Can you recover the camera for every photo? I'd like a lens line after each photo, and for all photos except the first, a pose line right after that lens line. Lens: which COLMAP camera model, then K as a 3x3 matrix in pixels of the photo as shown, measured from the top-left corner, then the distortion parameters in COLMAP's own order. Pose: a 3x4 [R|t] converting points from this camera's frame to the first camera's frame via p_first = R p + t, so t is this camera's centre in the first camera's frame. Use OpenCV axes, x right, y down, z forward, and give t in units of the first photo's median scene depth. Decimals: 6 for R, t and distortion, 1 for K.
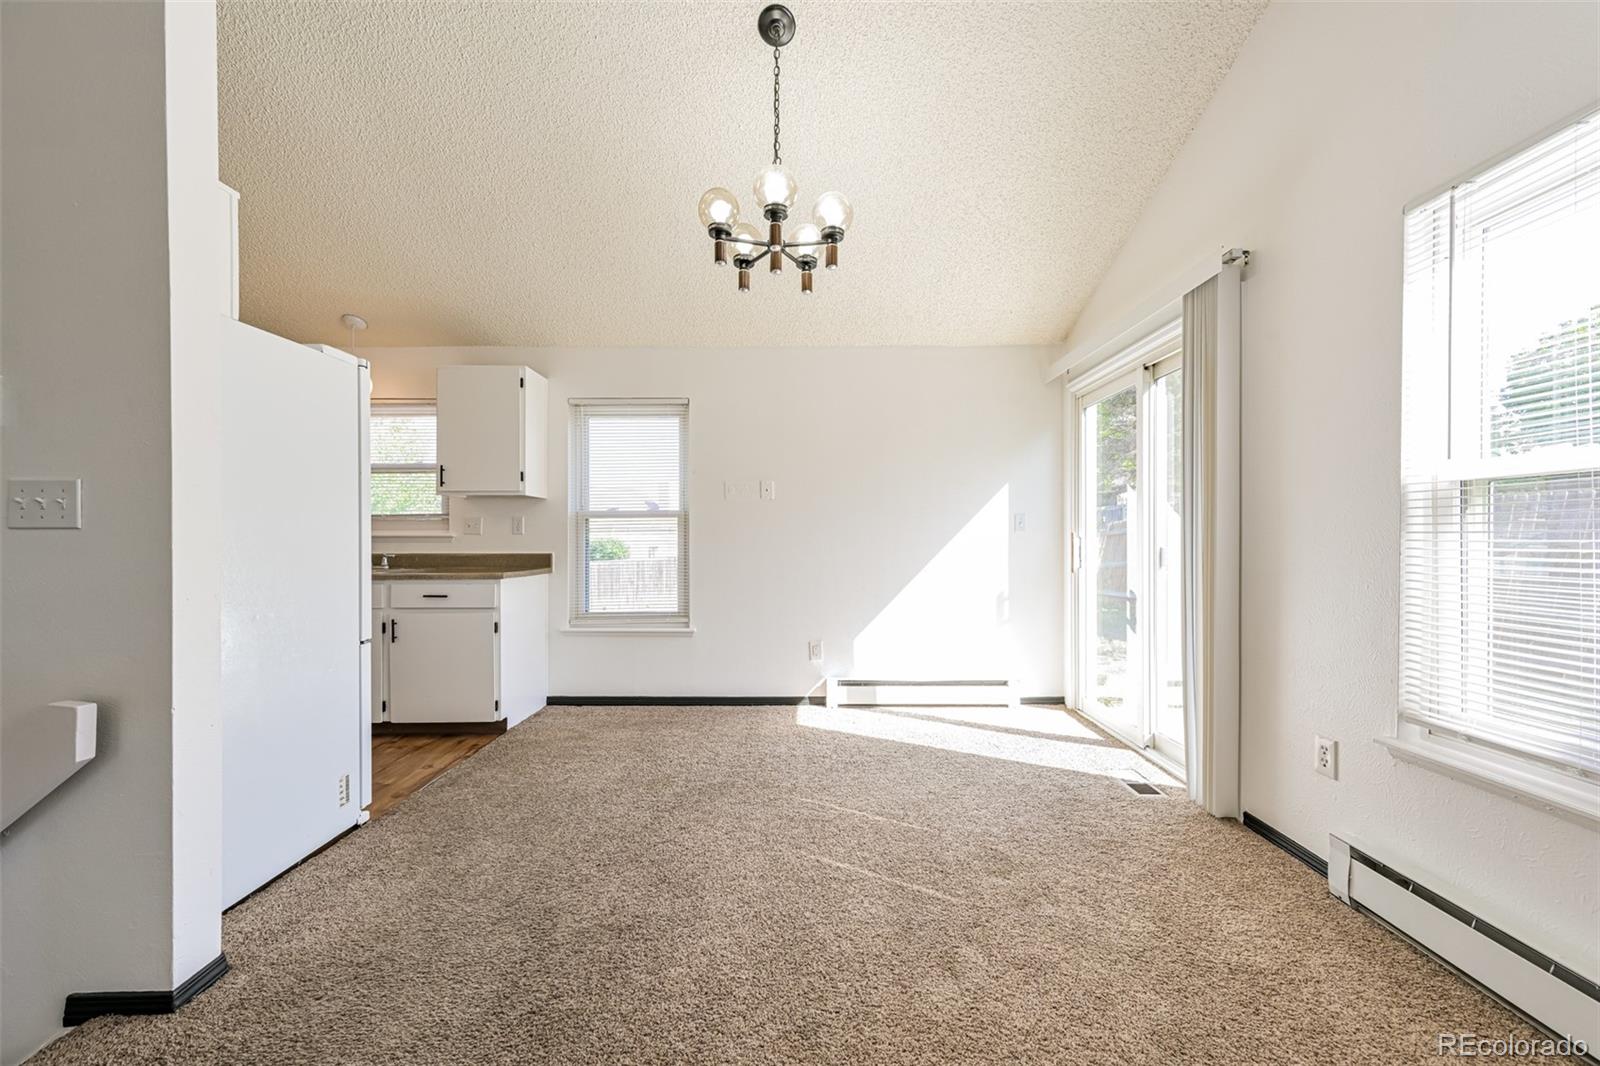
lens RADIAL K [[621.7, 0, 802.2], [0, 621.7, 541.0], [0, 0, 1]] dist [0.007403, 0.000121]
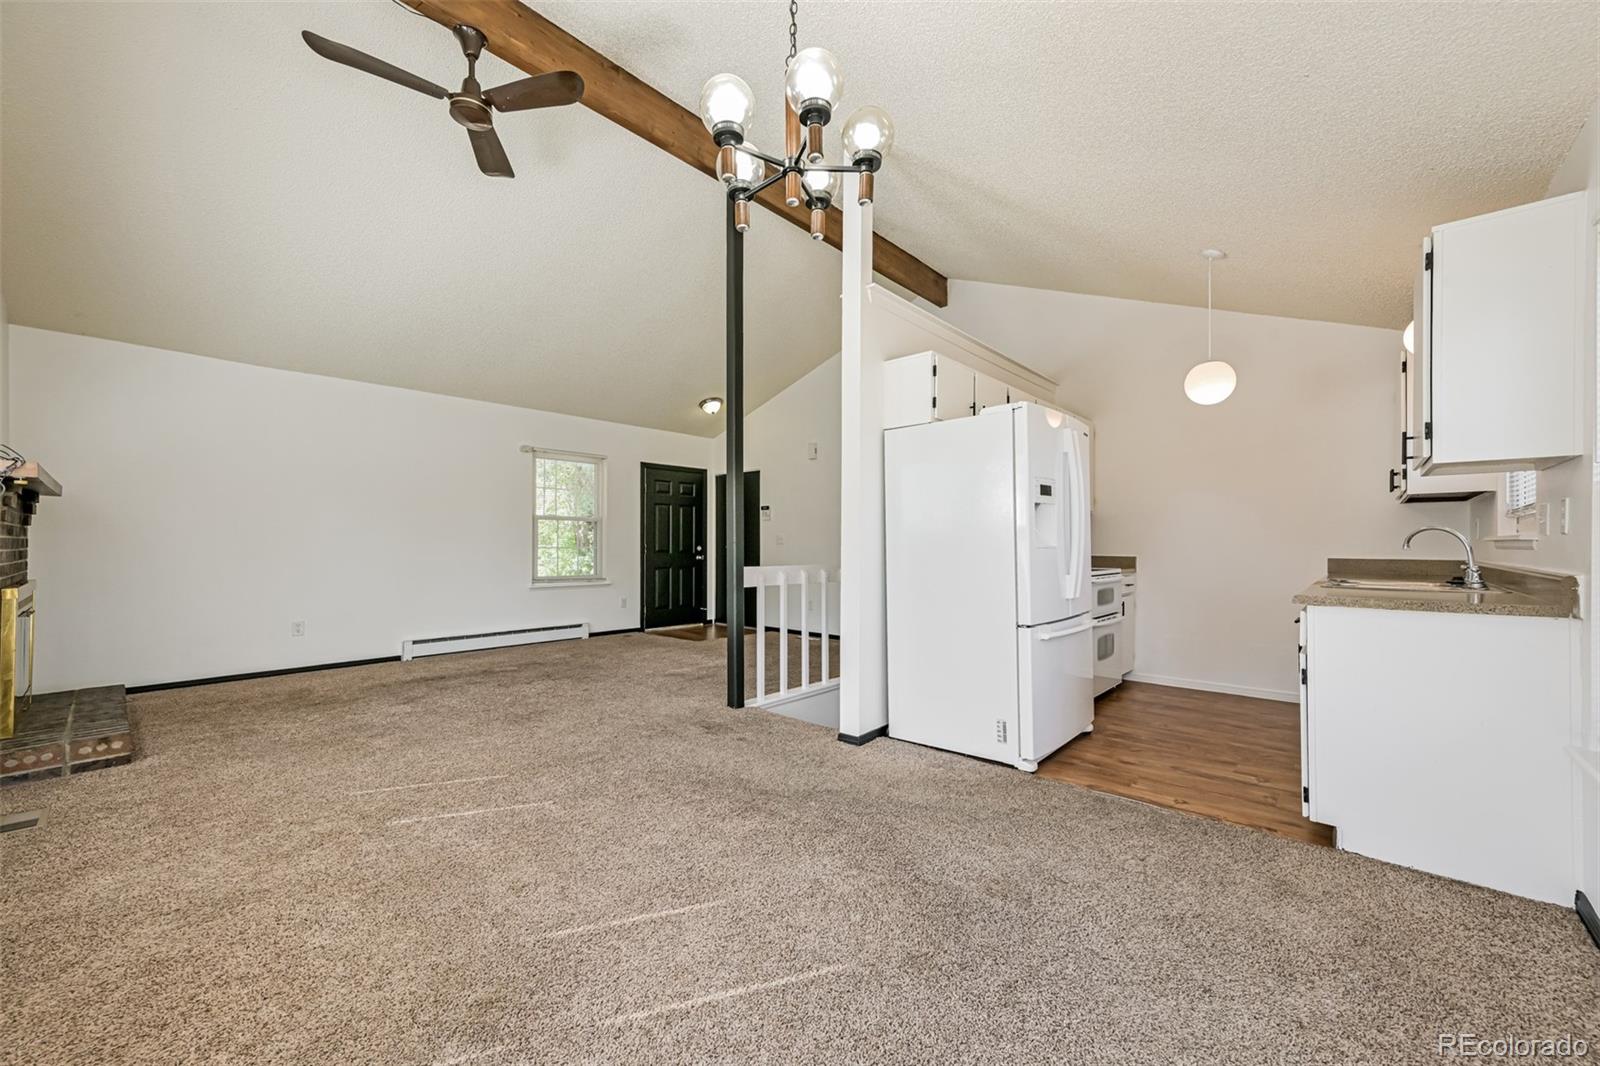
lens RADIAL K [[621.7, 0, 802.2], [0, 621.7, 541.0], [0, 0, 1]] dist [0.007403, 0.000121]
pose [[-0.665080, -0.002768, -0.746767, 0.339264], [-0.000848, 0.999995, -0.002952, -0.003692], [0.746772, -0.001330, -0.665079, 0.962640]]
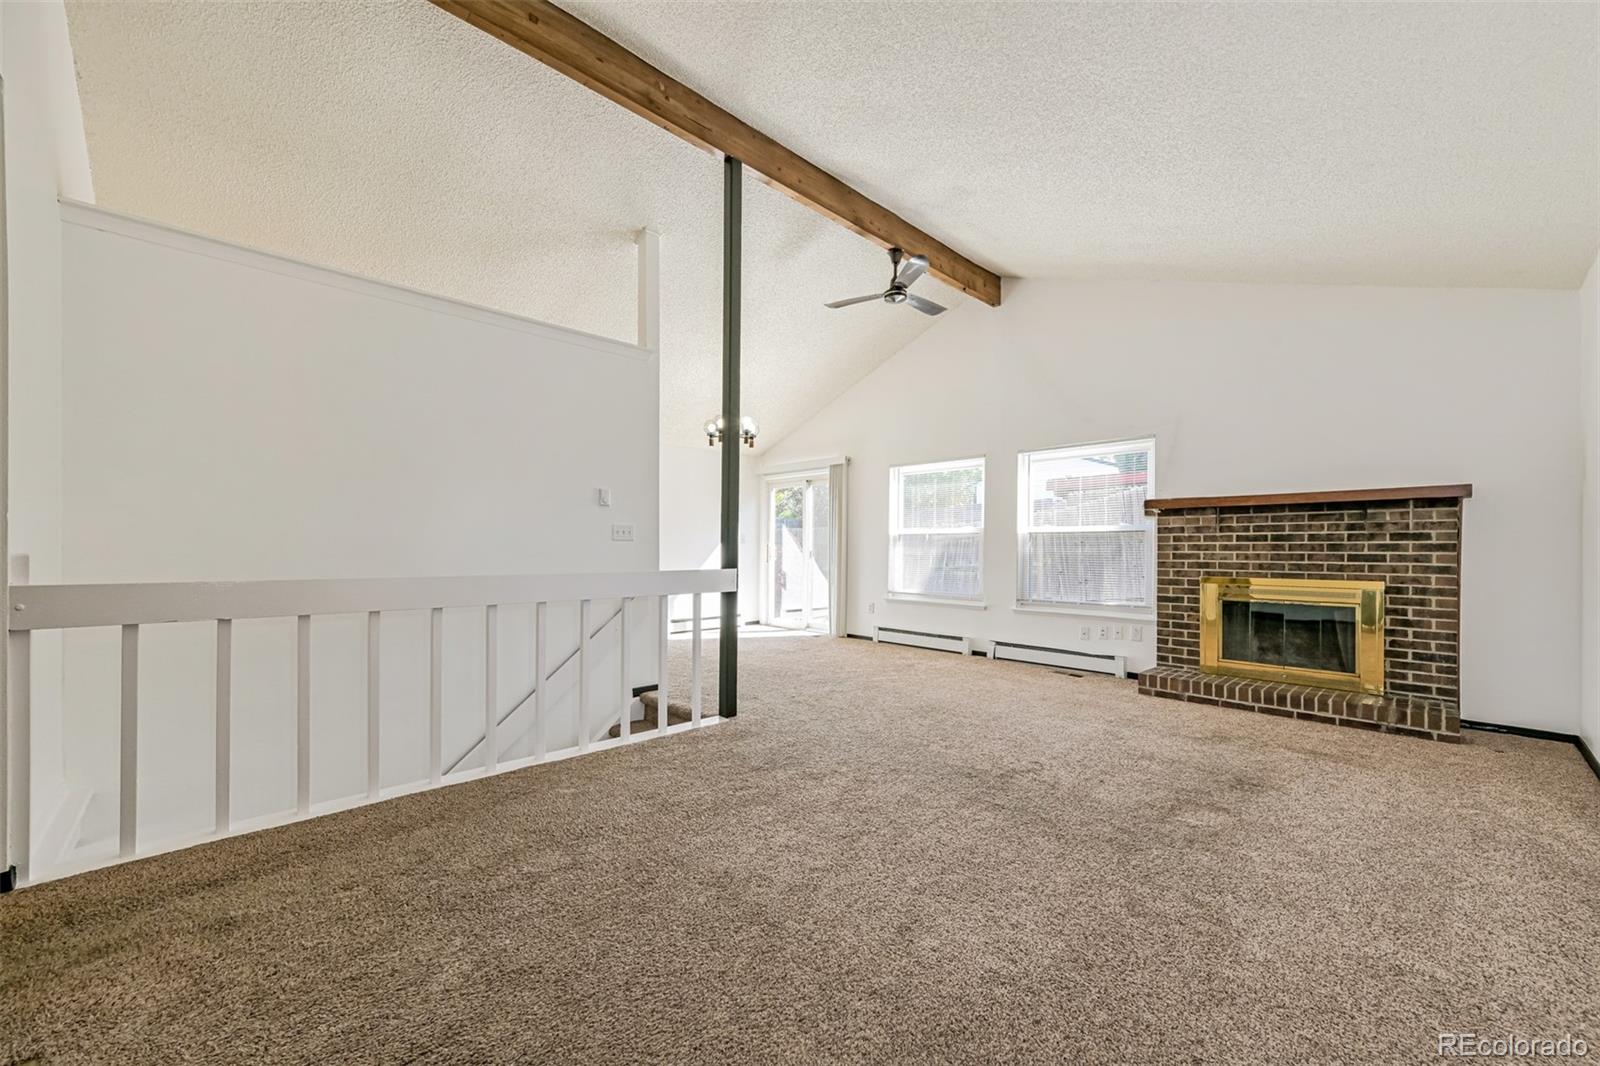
lens RADIAL K [[623.1, 0, 805.3], [0, 623.1, 548.4], [0, 0, 1]] dist [0.009857, 0.000174]
pose [[0.711837, 0.006776, 0.702312, -1.067936], [-0.006635, 0.999974, -0.002922, 0.009345], [-0.702313, -0.002580, 0.711863, -0.706410]]
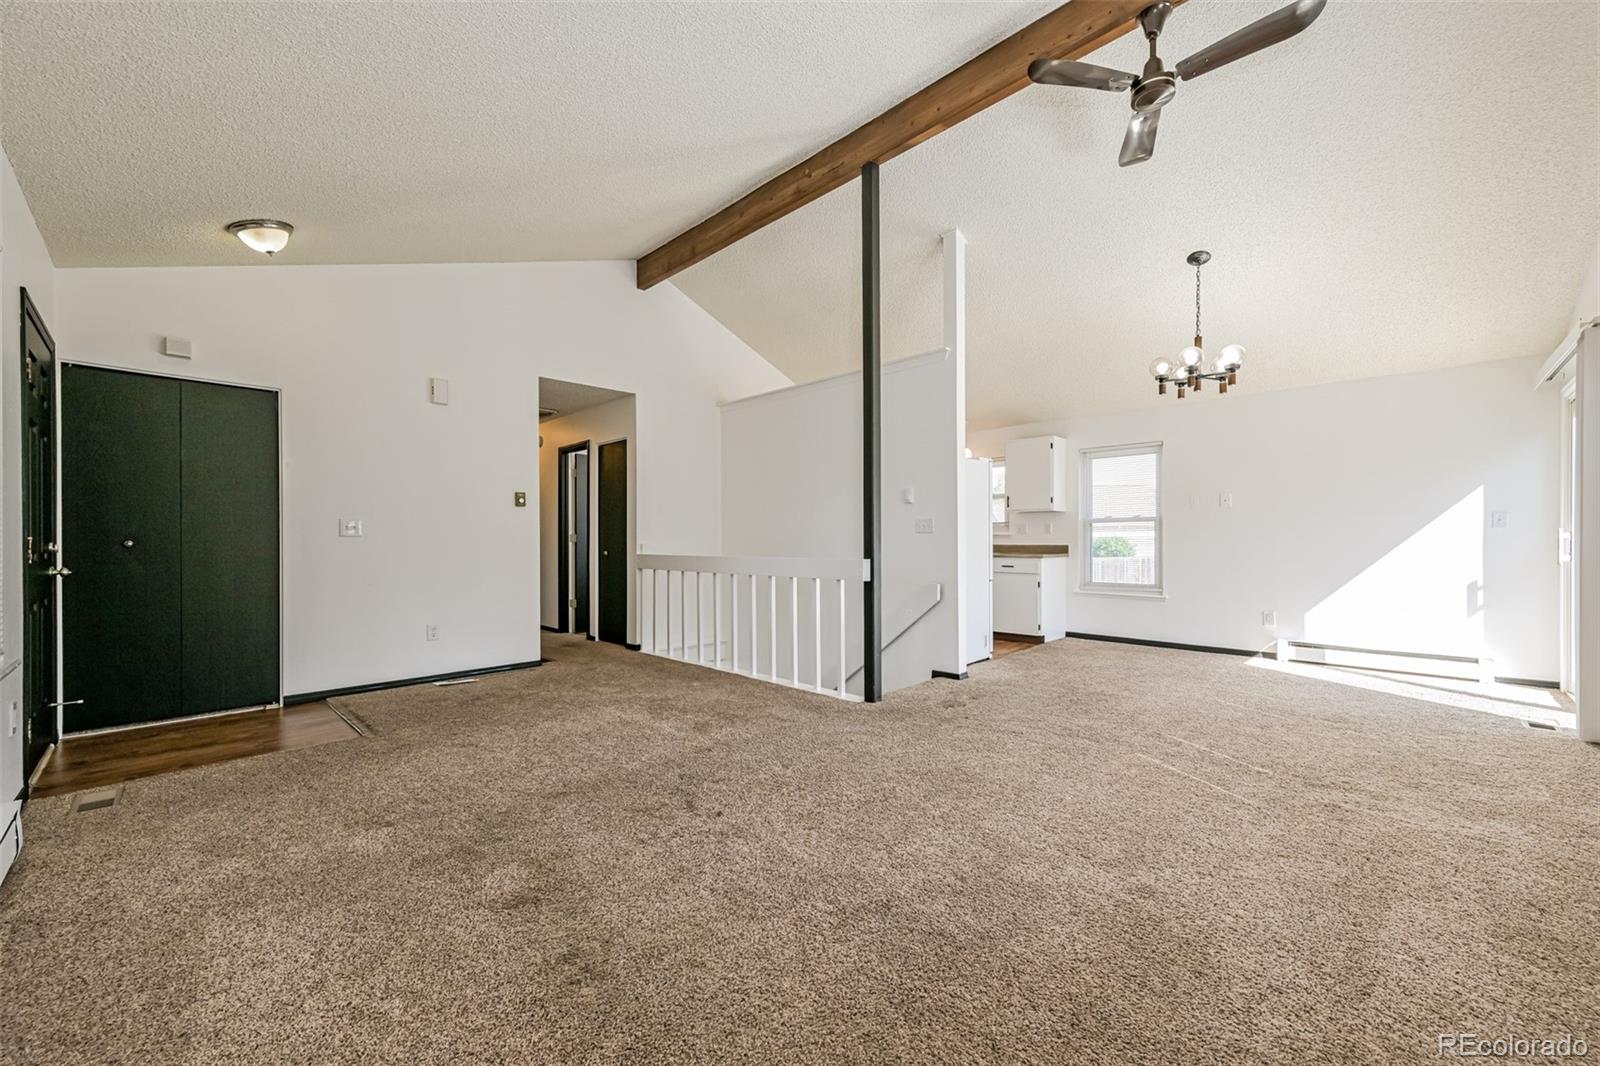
lens RADIAL K [[621.7, 0, 802.2], [0, 621.7, 541.0], [0, 0, 1]] dist [0.007403, 0.000121]
pose [[0.720164, 0.001400, -0.693803, 0.253288], [0.000354, 0.999997, 0.002385, 0.006223], [0.693804, -0.001963, 0.720161, -0.734196]]
